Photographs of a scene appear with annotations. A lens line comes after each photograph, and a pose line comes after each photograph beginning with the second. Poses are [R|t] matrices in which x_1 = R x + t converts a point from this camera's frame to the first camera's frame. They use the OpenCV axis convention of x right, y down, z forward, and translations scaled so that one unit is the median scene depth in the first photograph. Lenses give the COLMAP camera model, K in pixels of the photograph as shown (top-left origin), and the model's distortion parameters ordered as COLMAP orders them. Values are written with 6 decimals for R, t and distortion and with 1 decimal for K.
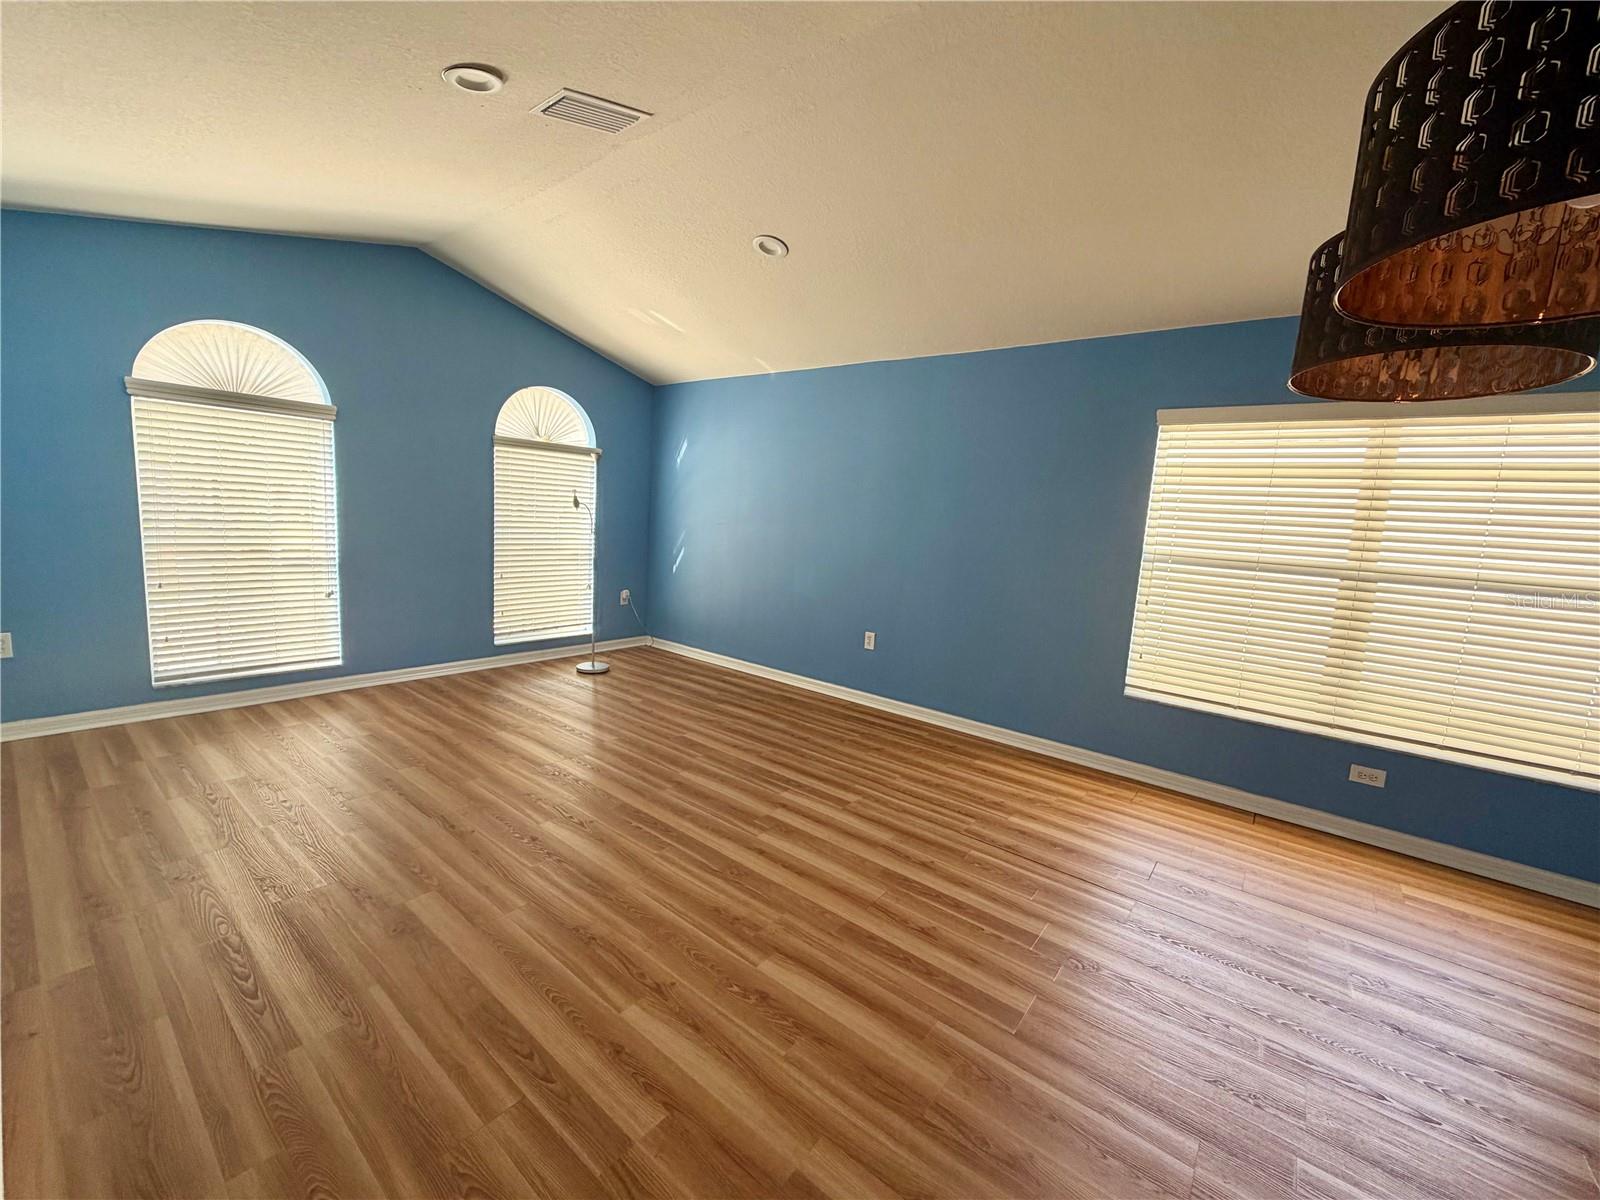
lens RADIAL K [[635.2, 0, 792.8], [0, 635.2, 601.1], [0, 0, 1]] dist [-0.000228, 0.000336]
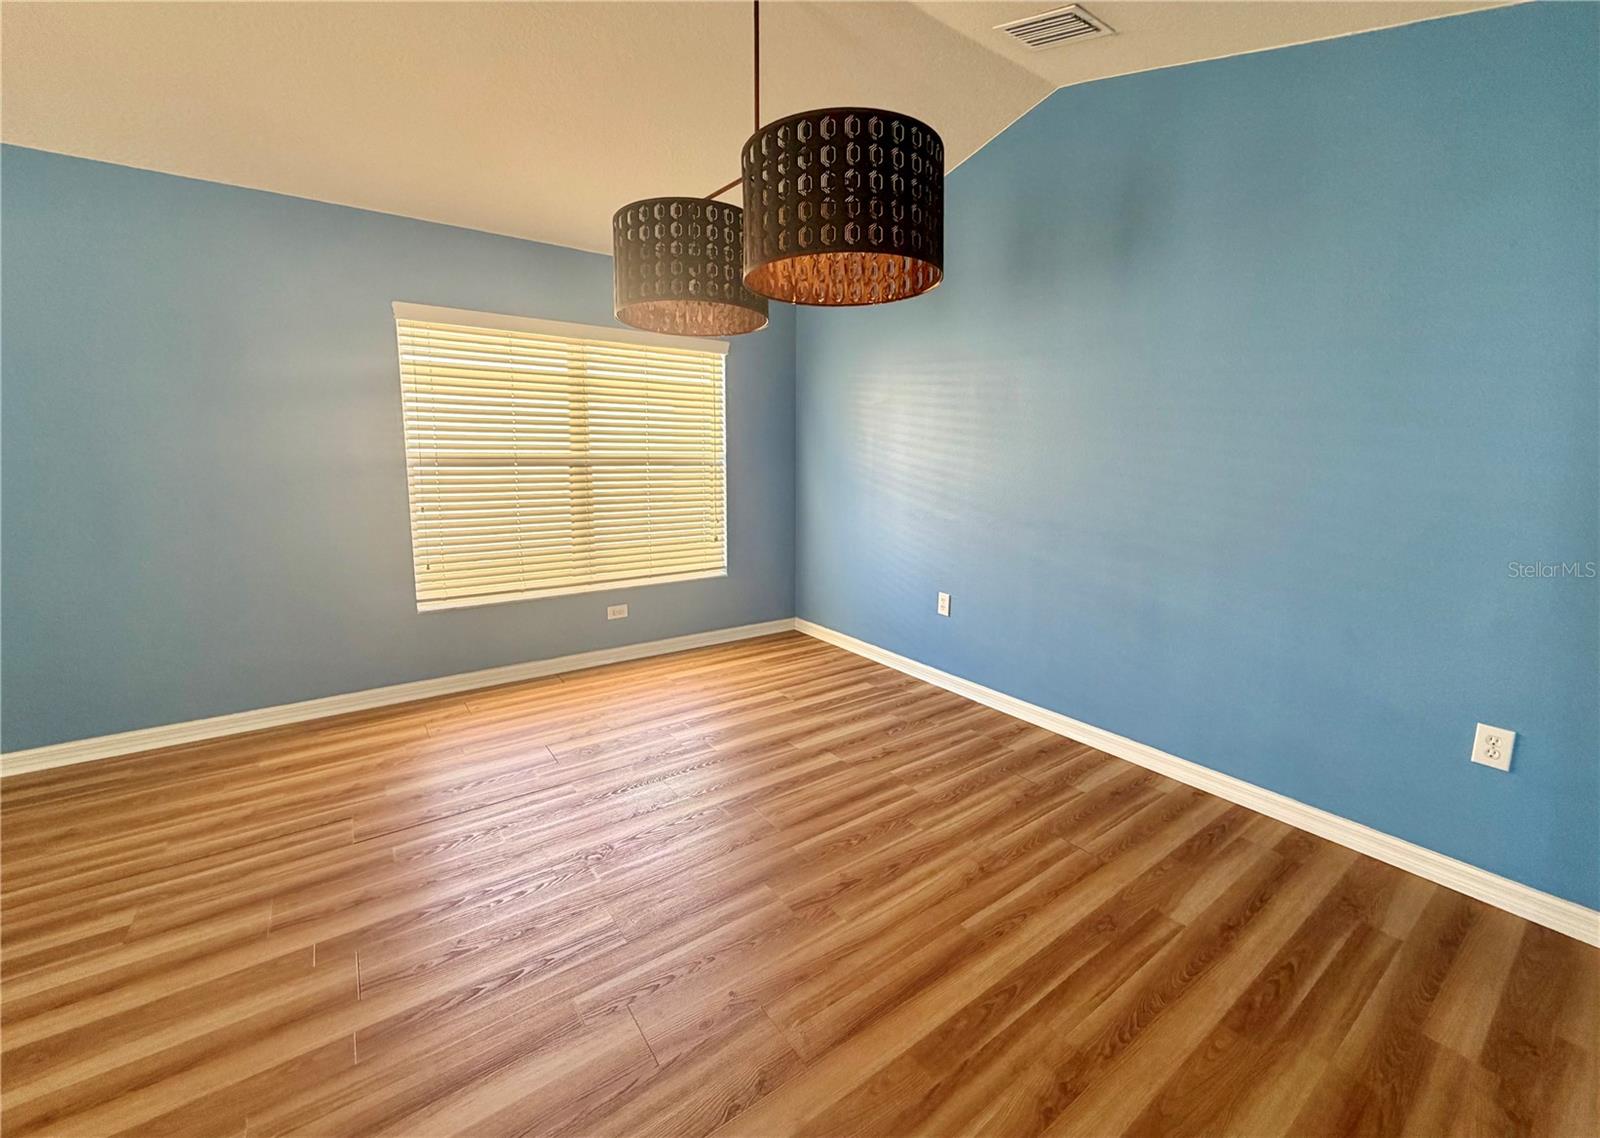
lens RADIAL K [[667.4, 0, 799.4], [0, 667.4, 521.8], [0, 0, 1]] dist [0.000446, 0.000136]
pose [[0.262279, -0.167872, 0.950278, -0.261700], [0.136064, 0.981348, 0.135806, -0.042315], [-0.955351, 0.093679, 0.280228, 0.211540]]
